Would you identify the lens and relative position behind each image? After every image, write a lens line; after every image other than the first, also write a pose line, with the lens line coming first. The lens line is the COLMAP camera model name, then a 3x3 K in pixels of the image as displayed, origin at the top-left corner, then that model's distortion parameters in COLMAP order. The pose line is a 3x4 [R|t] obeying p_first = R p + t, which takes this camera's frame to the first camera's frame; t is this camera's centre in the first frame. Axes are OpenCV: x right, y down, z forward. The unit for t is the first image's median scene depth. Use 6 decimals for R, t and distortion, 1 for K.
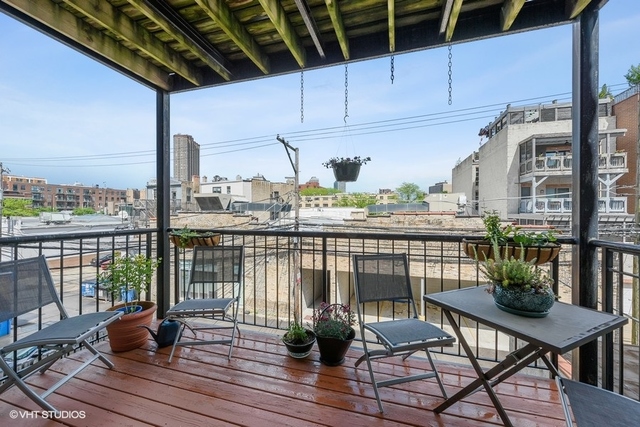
lens RADIAL K [[256.4, 0, 320.0], [0, 256.4, 213.5], [0, 0, 1]] dist [0.000089, 0.000026]
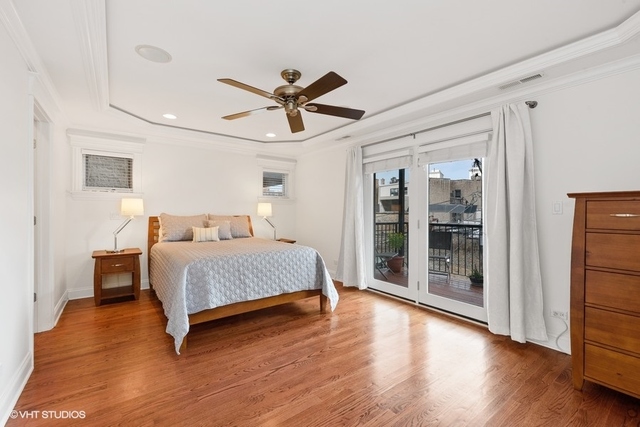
lens RADIAL K [[274.3, 0, 320.0], [0, 274.3, 213.5], [0, 0, 1]] dist [0.000107, -0.000032]
pose [[0.805571, 0.002730, -0.592493, 0.017102], [-0.004890, 0.999986, -0.002041, -0.000427], [0.592479, 0.004542, 0.805573, -0.118636]]
